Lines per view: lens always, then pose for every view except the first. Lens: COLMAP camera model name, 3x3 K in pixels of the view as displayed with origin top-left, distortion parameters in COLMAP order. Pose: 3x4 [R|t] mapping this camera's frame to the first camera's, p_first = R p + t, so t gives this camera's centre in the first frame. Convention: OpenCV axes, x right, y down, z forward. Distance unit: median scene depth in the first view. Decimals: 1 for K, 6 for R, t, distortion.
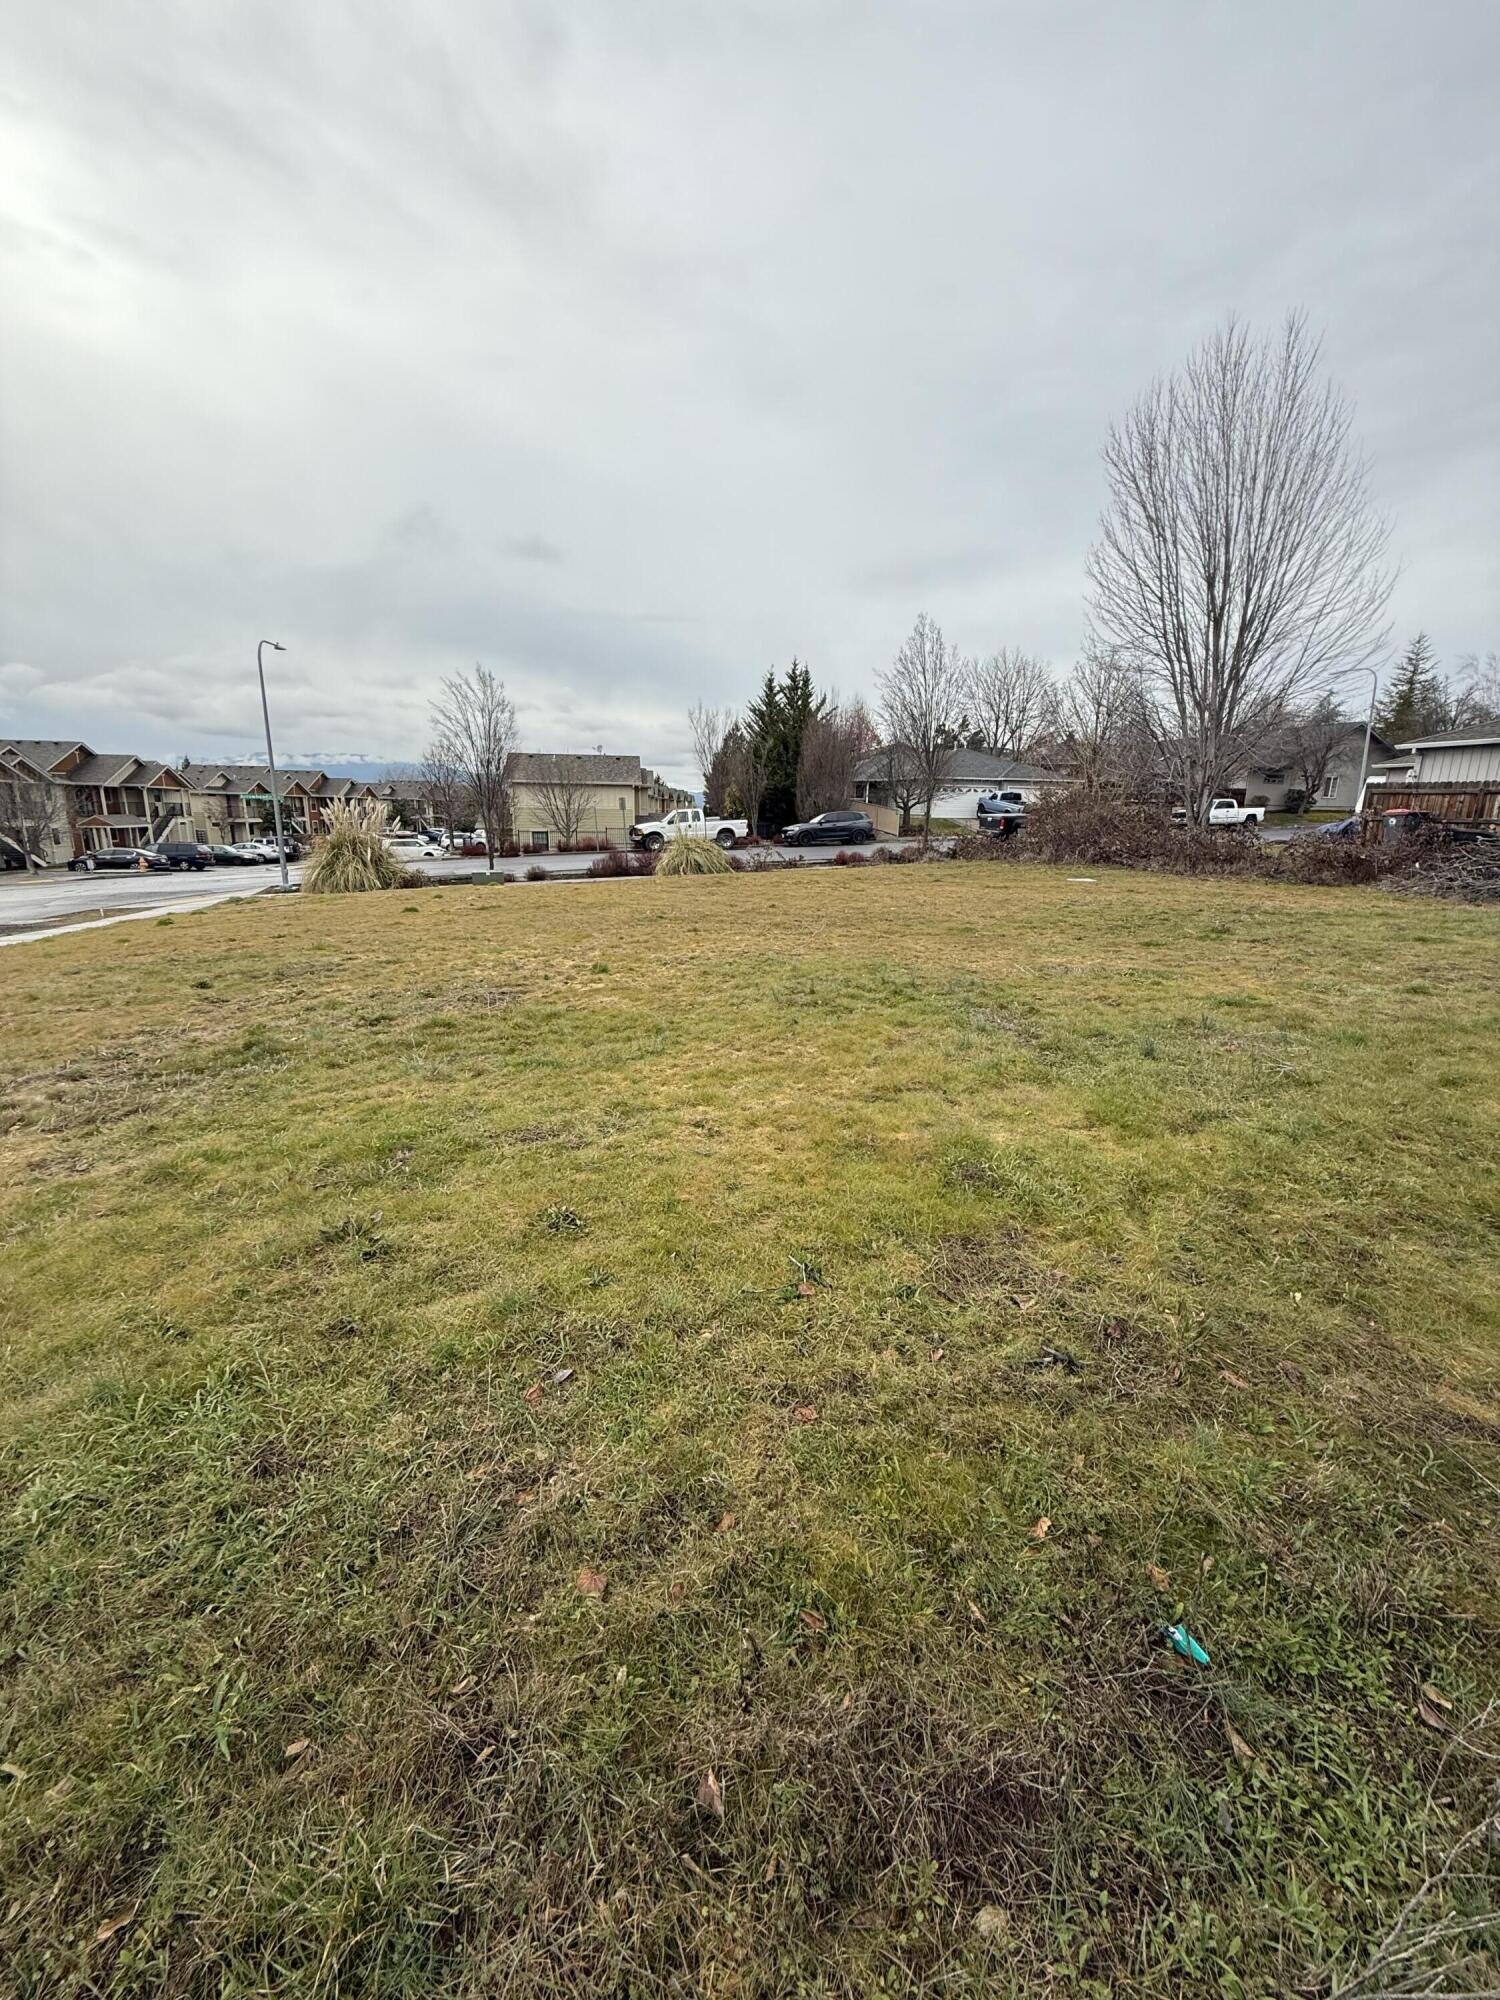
lens RADIAL K [[790.2, 0, 747.6], [0, 790.2, 986.4], [0, 0, 1]] dist [-0.000958, 0.000397]
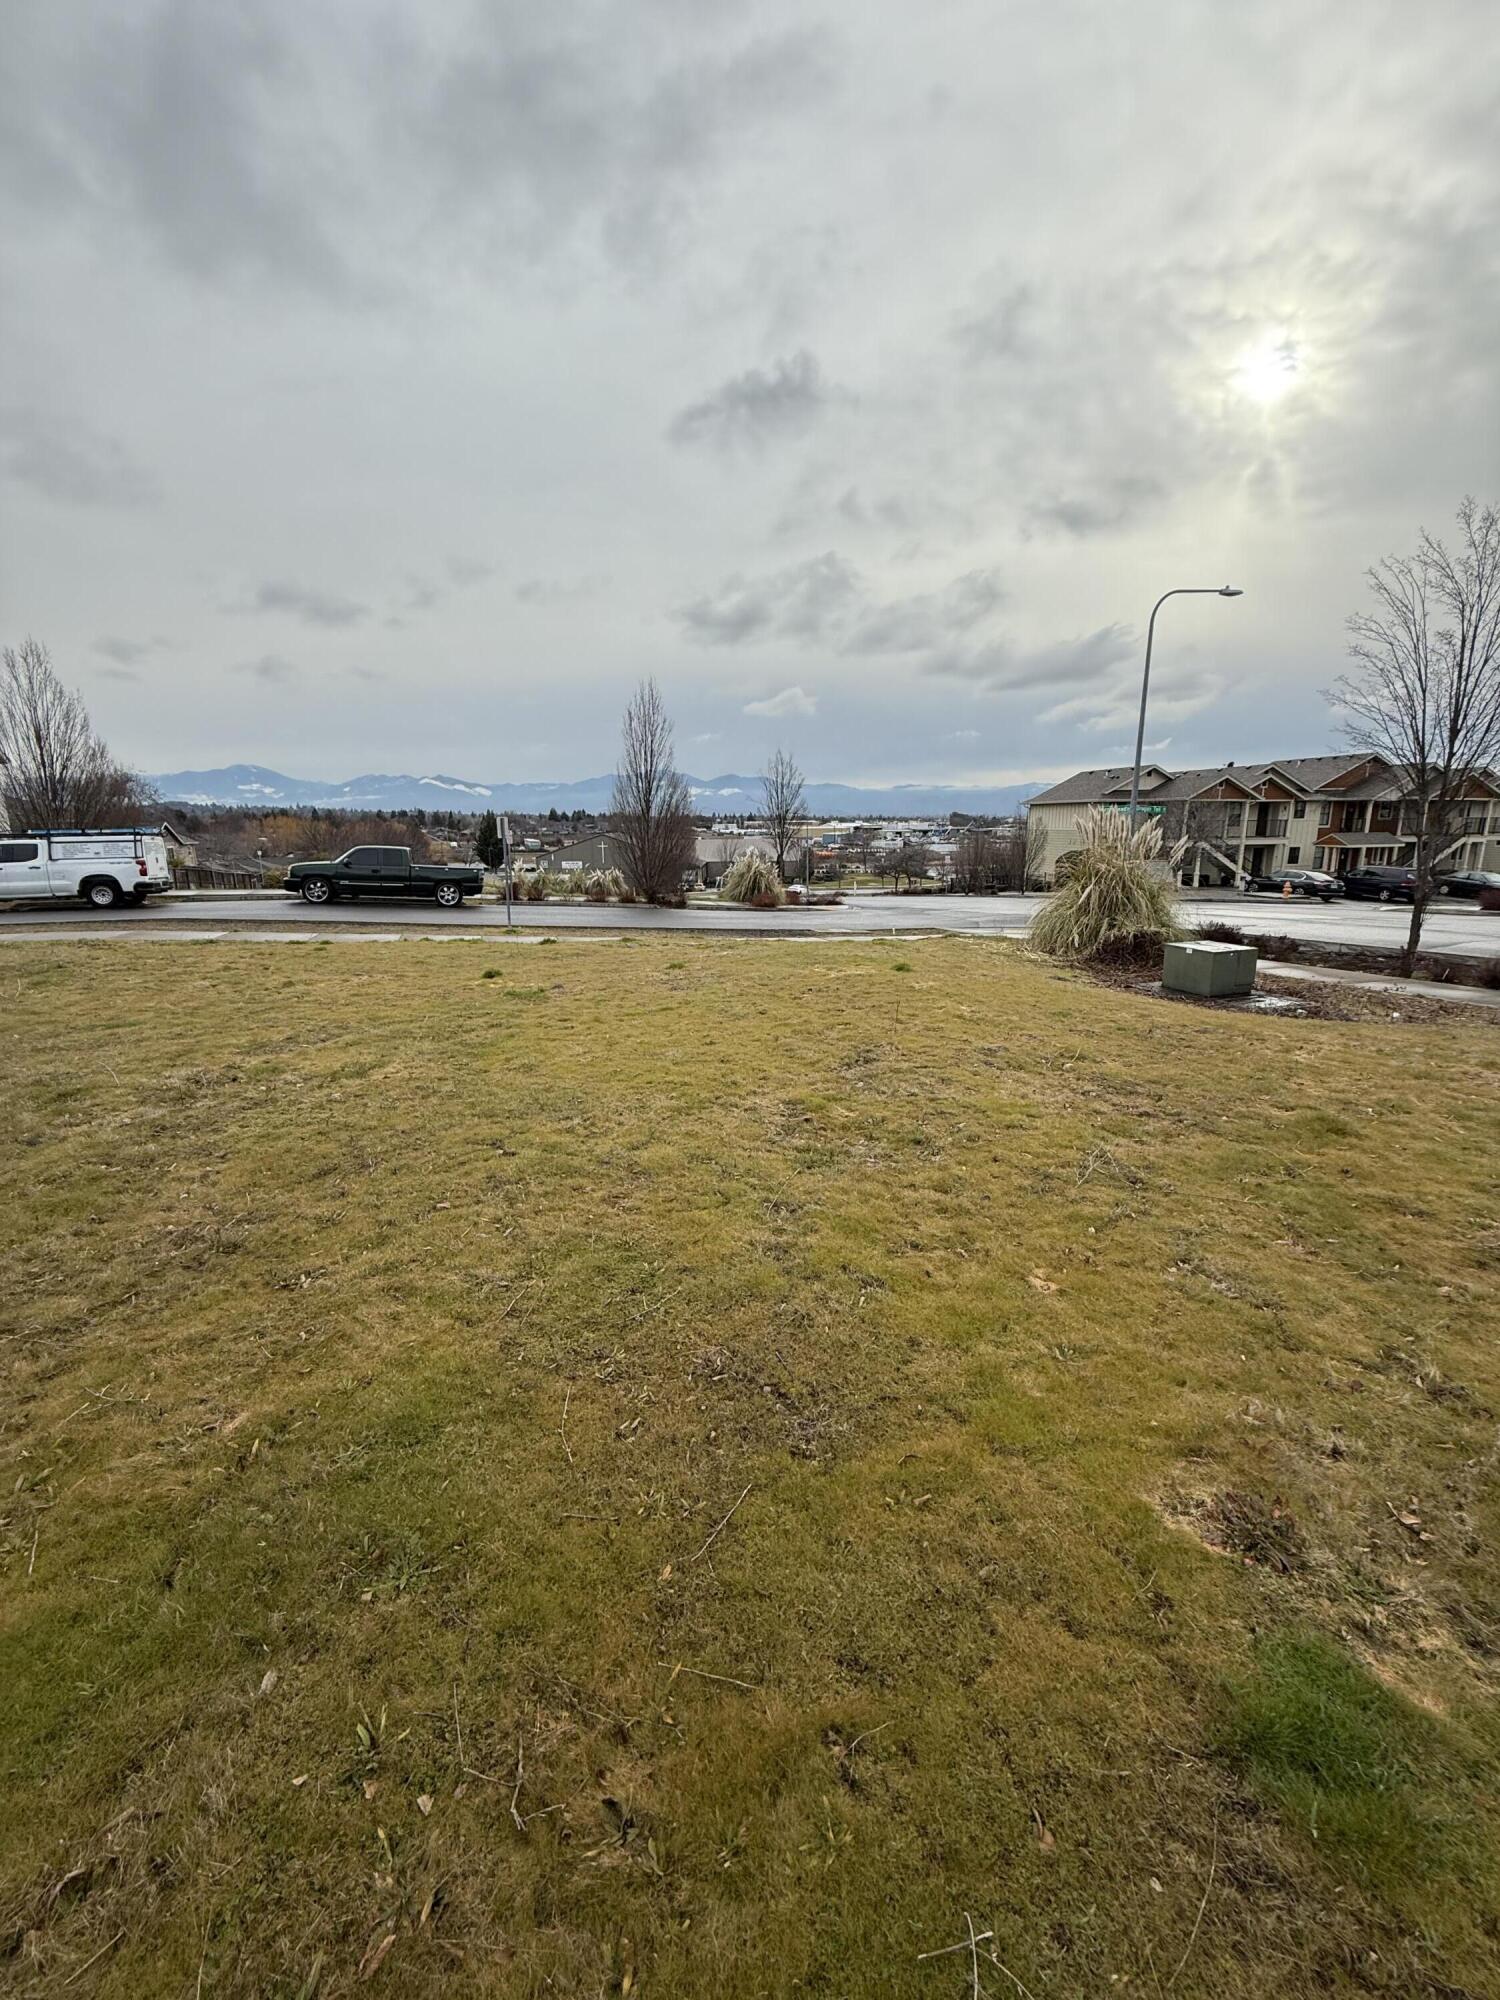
lens RADIAL K [[790.2, 0, 745.6], [0, 790.2, 986.0], [0, 0, 1]] dist [-0.000958, 0.000397]
pose [[0.047202, 0.188466, -0.980945, 0.428656], [-0.209882, 0.961988, 0.174724, -0.422624], [0.976587, 0.197635, 0.084963, 1.946228]]
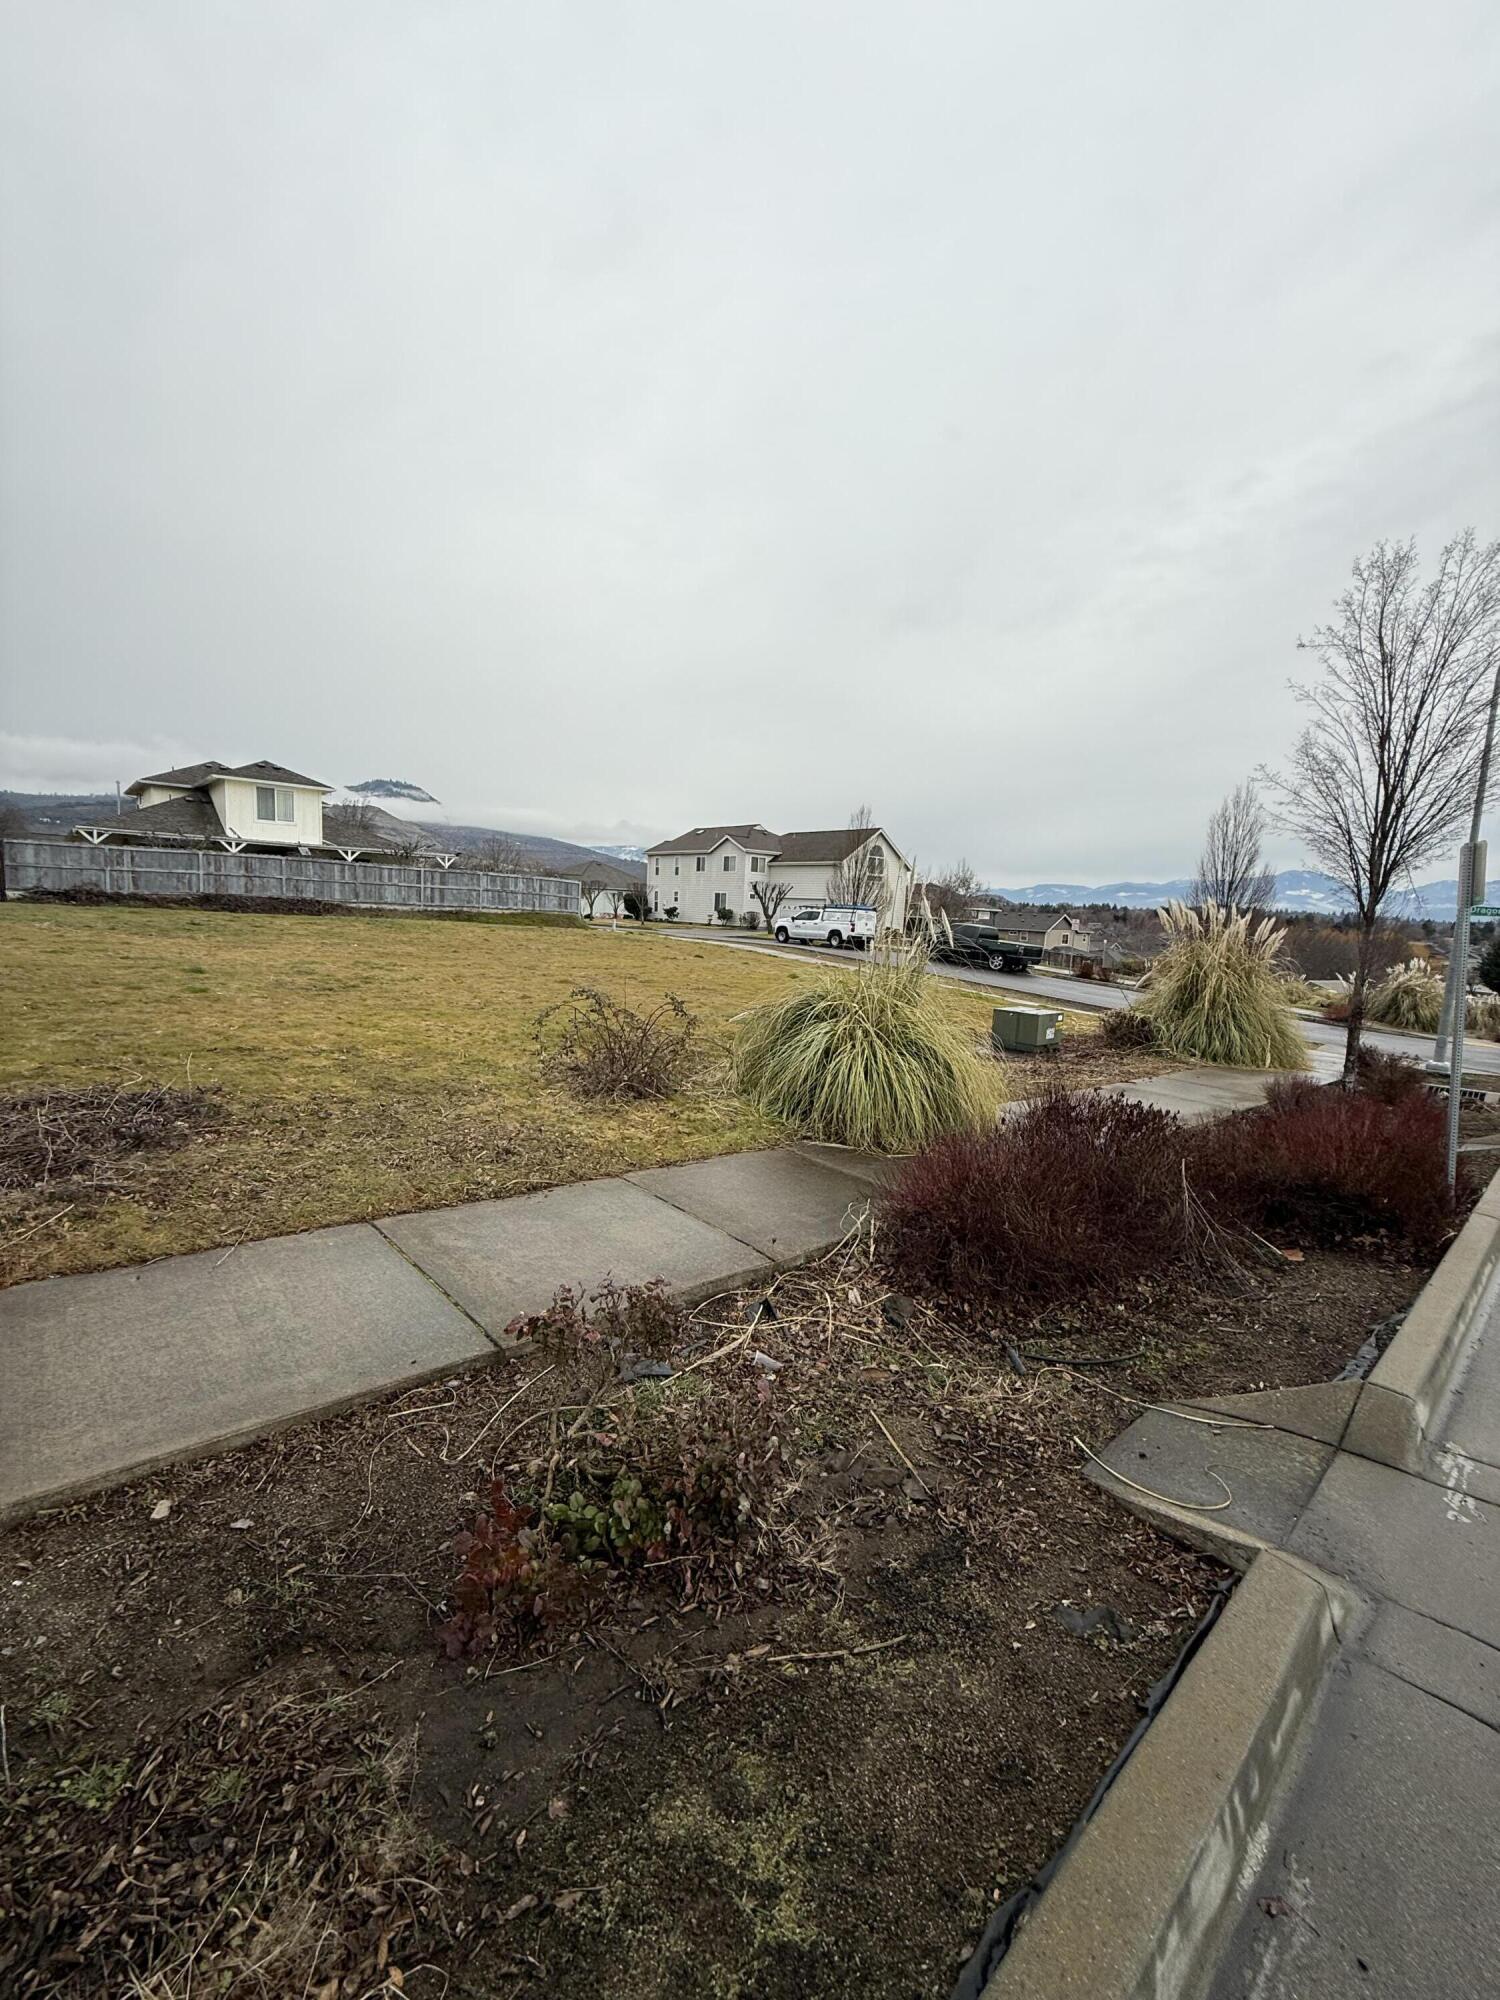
lens RADIAL K [[790.2, 0, 747.0], [0, 790.2, 991.4], [0, 0, 1]] dist [-0.000958, 0.000397]
pose [[-0.889599, -0.006619, -0.456694, 0.351070], [-0.156926, 0.943455, 0.292005, -0.842629], [0.428937, 0.331435, -0.840335, 3.985349]]
